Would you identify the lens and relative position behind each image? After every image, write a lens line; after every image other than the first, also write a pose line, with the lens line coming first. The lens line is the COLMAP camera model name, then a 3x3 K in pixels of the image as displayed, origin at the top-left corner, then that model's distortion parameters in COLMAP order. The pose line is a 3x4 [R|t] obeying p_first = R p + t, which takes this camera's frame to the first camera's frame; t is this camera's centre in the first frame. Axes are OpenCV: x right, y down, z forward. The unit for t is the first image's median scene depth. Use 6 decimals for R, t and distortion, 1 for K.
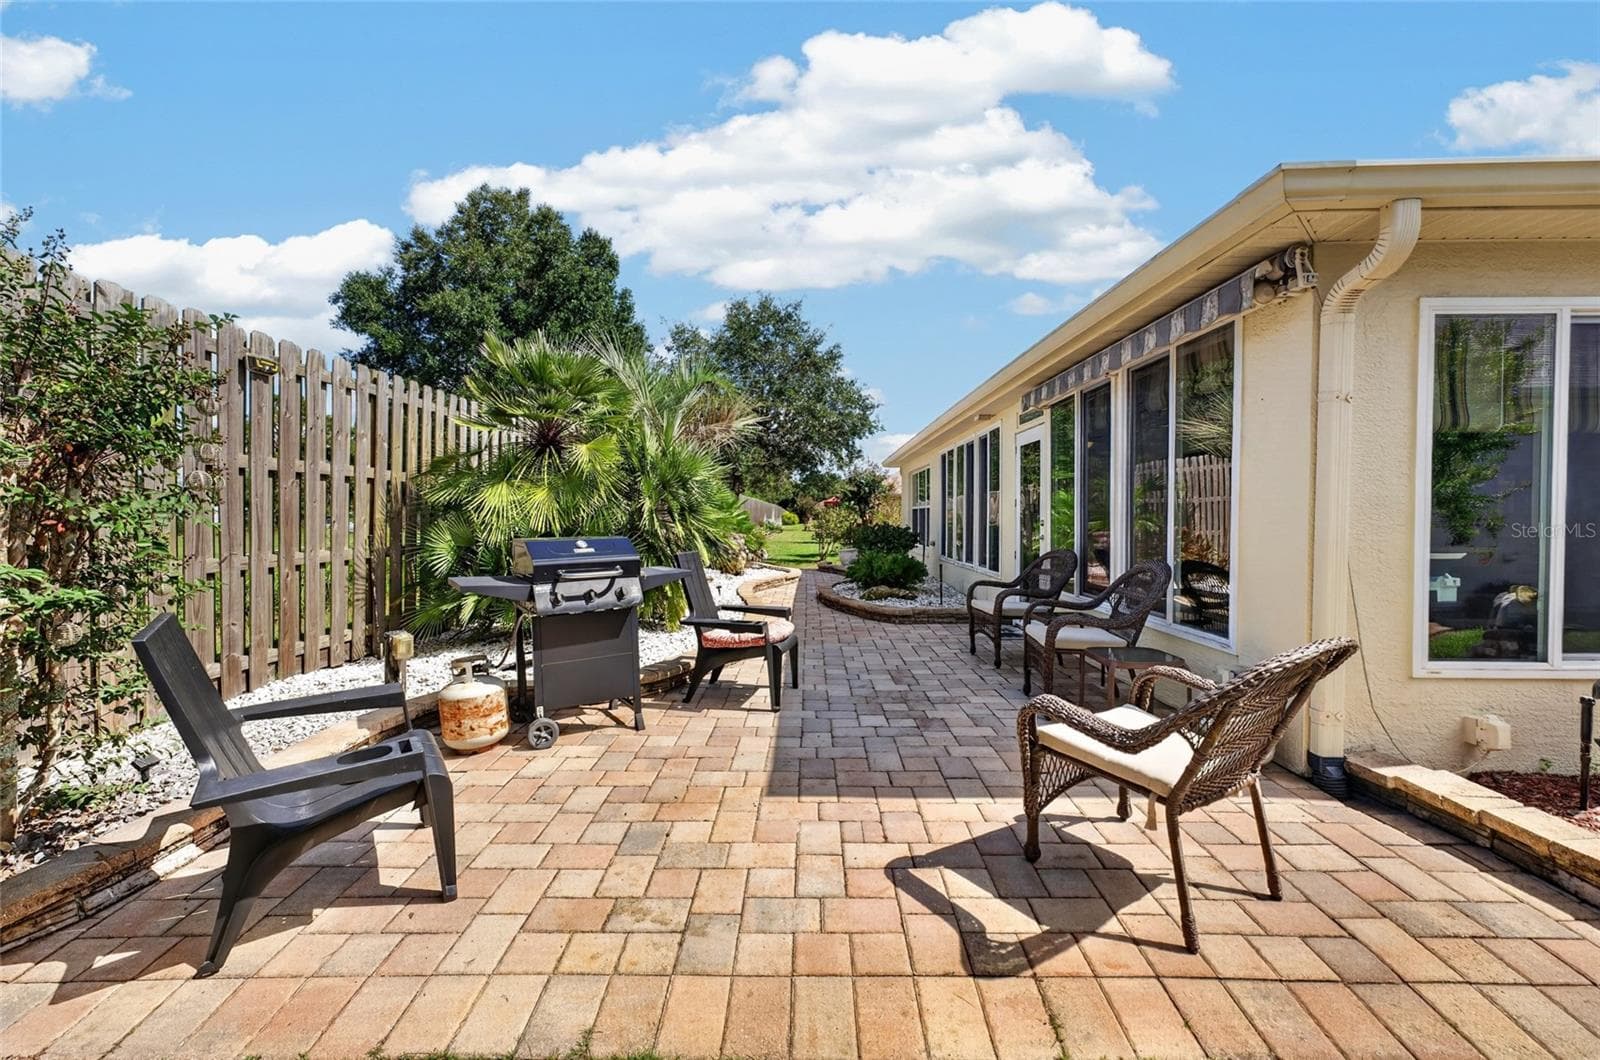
lens RADIAL K [[660.4, 0, 810.9], [0, 660.4, 507.1], [0, 0, 1]] dist [0.007107, 0.000512]
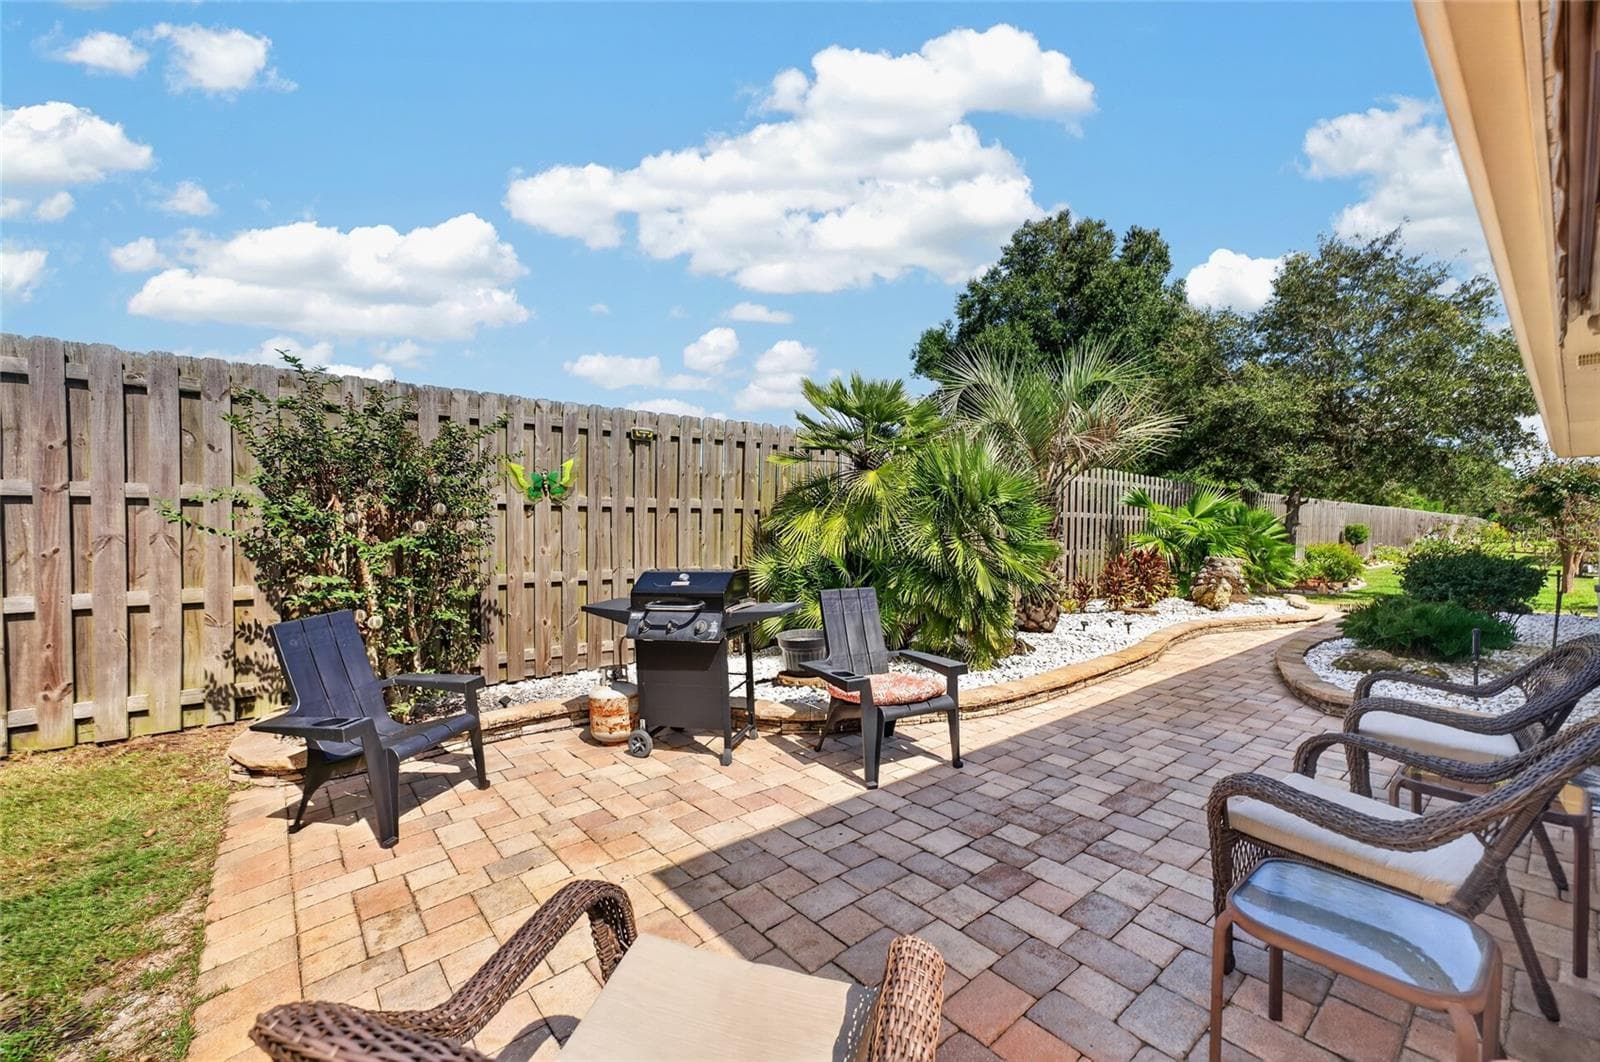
lens RADIAL K [[640.4, 0, 799.0], [0, 640.4, 521.8], [0, 0, 1]] dist [-0.002395, 0.000000]
pose [[0.653859, -0.003723, -0.756607, 0.480689], [0.007174, 0.999973, 0.001279, -0.028736], [0.756583, -0.006264, 0.653868, 0.391443]]
